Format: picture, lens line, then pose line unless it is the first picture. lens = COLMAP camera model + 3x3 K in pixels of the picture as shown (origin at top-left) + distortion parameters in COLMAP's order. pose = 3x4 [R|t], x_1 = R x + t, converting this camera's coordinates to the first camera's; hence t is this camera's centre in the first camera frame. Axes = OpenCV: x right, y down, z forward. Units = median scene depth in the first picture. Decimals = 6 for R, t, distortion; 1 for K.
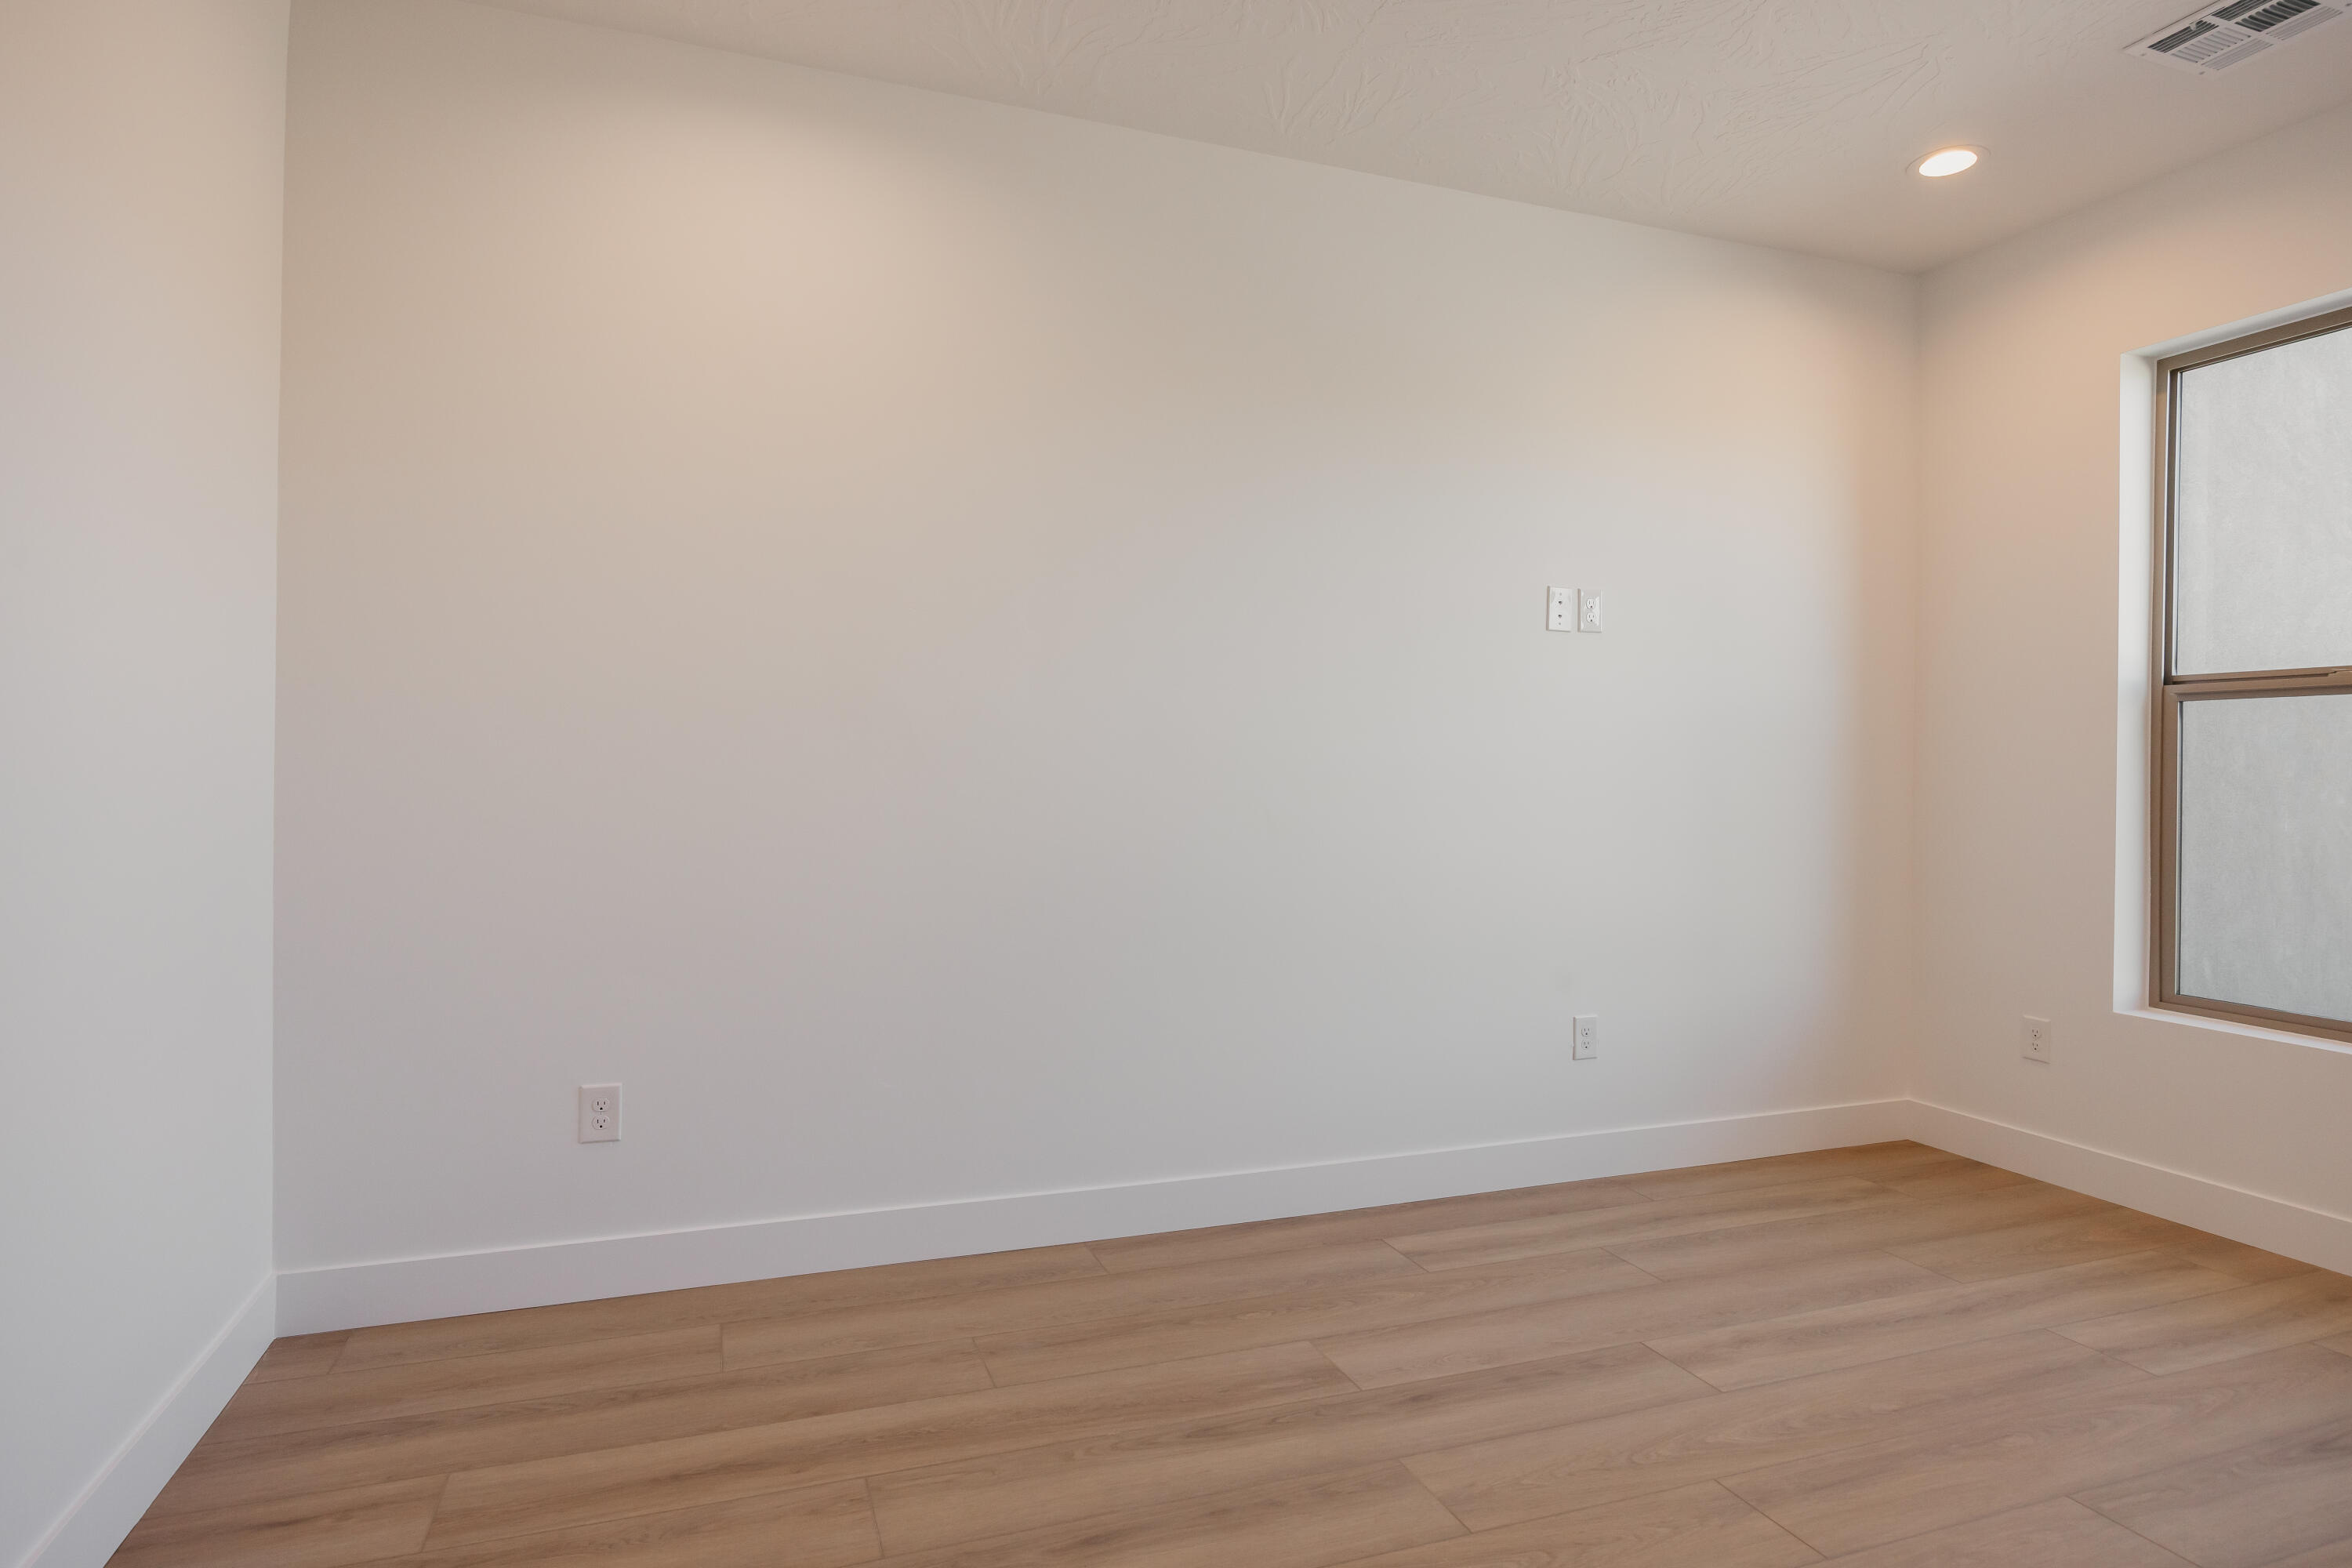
lens RADIAL K [[1322.9, 0, 1176.0], [0, 1322.9, 784.0], [0, 0, 1]] dist [-0.017539, -0.000752]
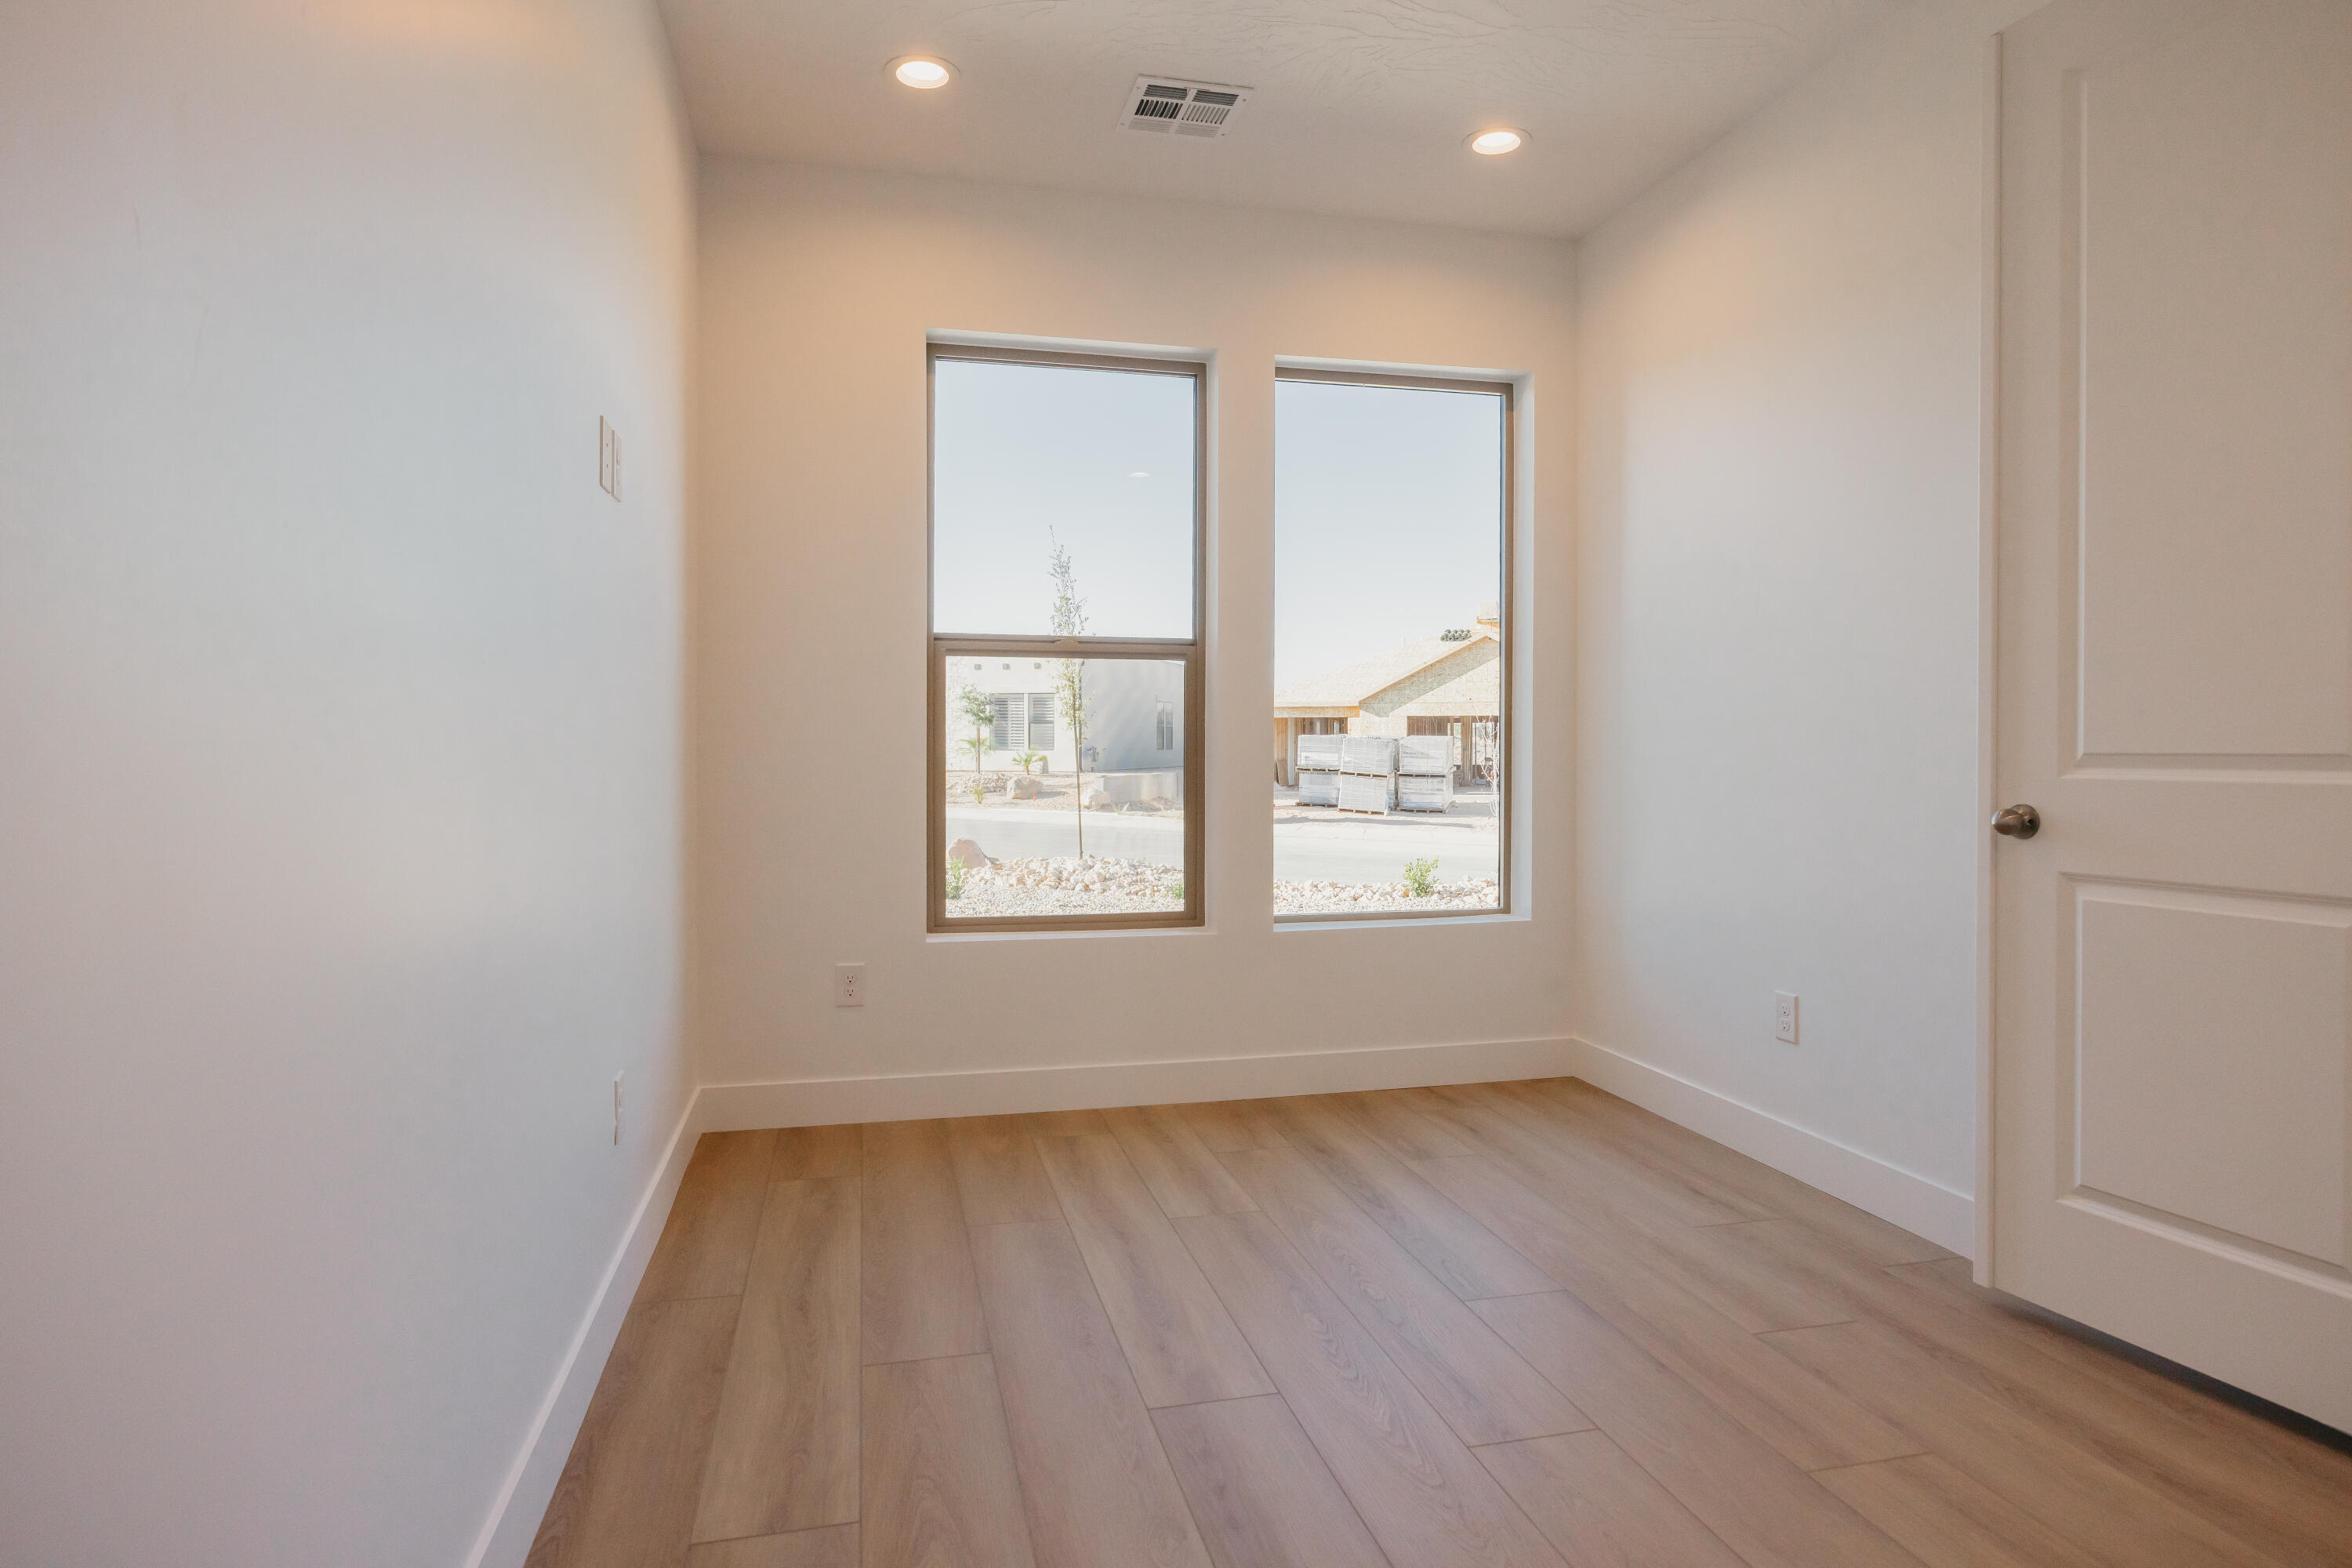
lens RADIAL K [[1322.9, 0, 1176.0], [0, 1322.9, 784.0], [0, 0, 1]] dist [-0.017539, -0.000752]
pose [[0.090912, -0.034599, 0.995258, -0.403742], [0.007336, 0.999392, 0.034073, 0.010326], [-0.995832, 0.004204, 0.091111, 0.830477]]
